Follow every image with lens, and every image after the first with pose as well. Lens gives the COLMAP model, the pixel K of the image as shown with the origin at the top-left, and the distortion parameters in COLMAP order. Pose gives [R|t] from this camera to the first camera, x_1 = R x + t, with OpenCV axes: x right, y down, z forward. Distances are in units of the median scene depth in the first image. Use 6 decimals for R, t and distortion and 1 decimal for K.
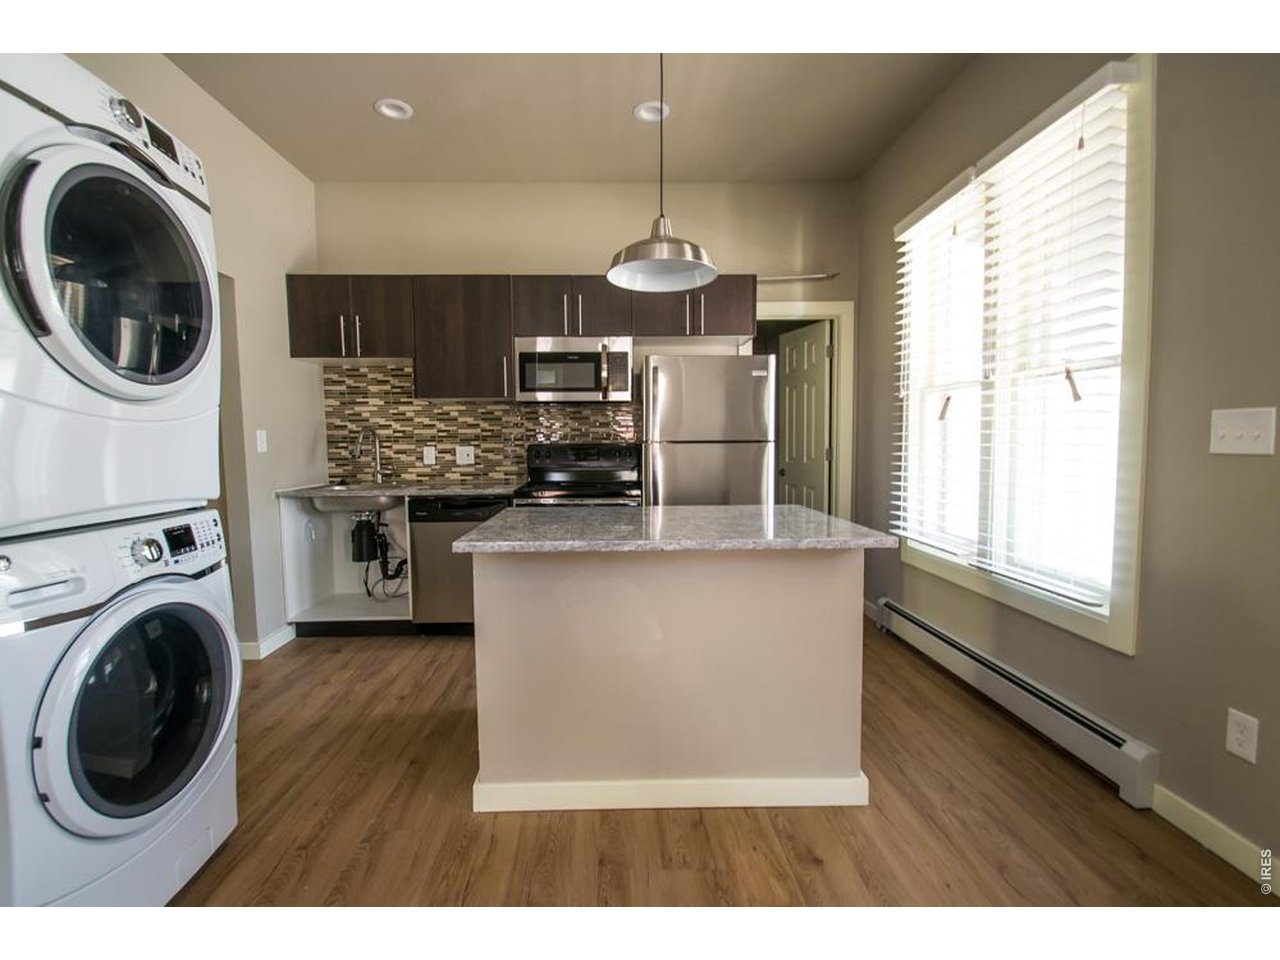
lens RADIAL K [[575.0, 0, 620.4], [0, 575.0, 478.4], [0, 0, 1]] dist [0.001034, -0.000375]
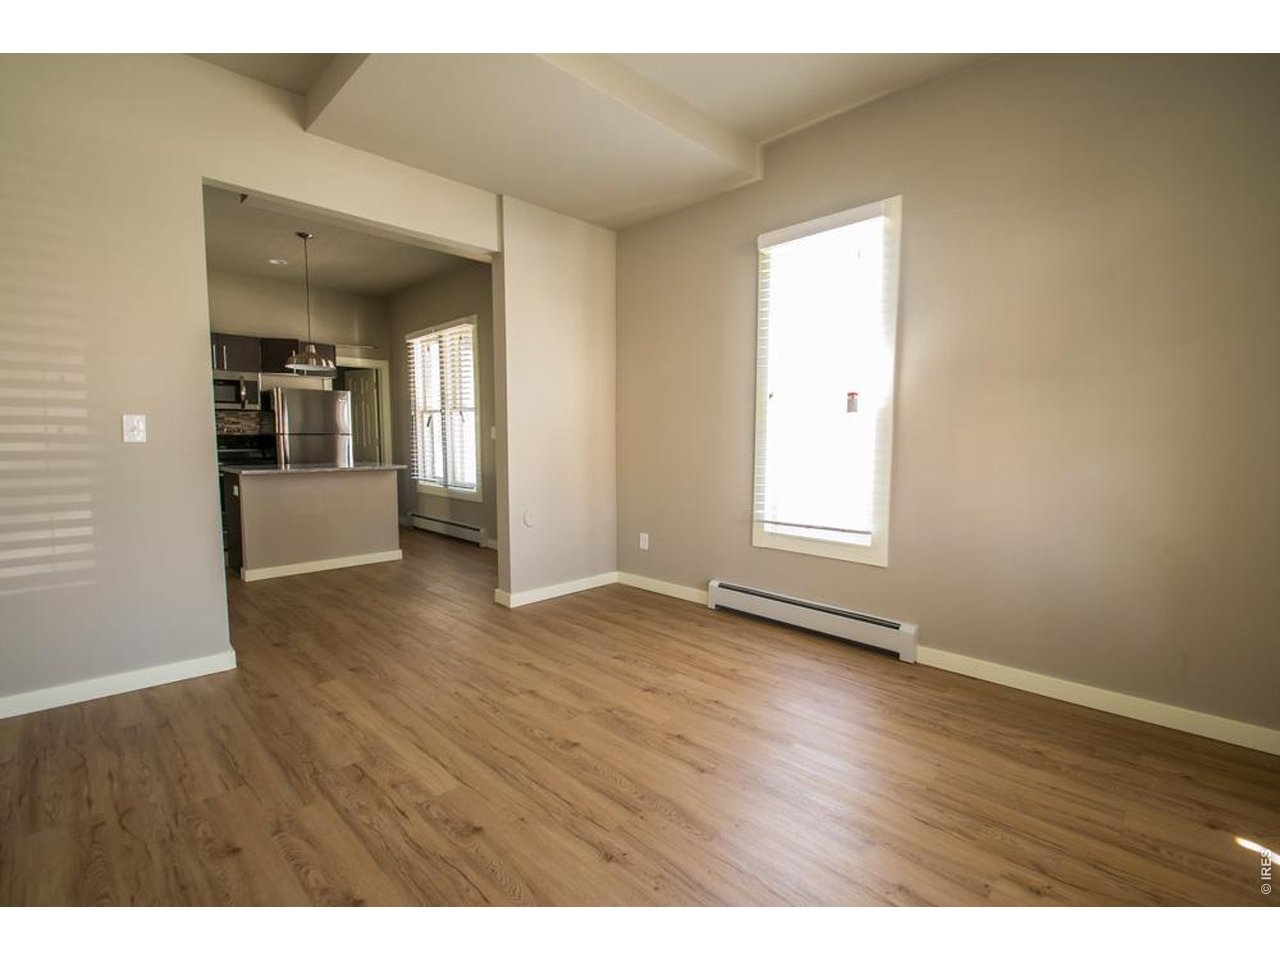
lens RADIAL K [[575.0, 0, 620.4], [0, 575.0, 478.4], [0, 0, 1]] dist [0.001034, -0.000375]
pose [[0.722354, -0.043279, 0.690168, -0.399241], [0.034656, 0.999051, 0.026376, 0.060178], [-0.690655, 0.004865, 0.723168, -0.976610]]
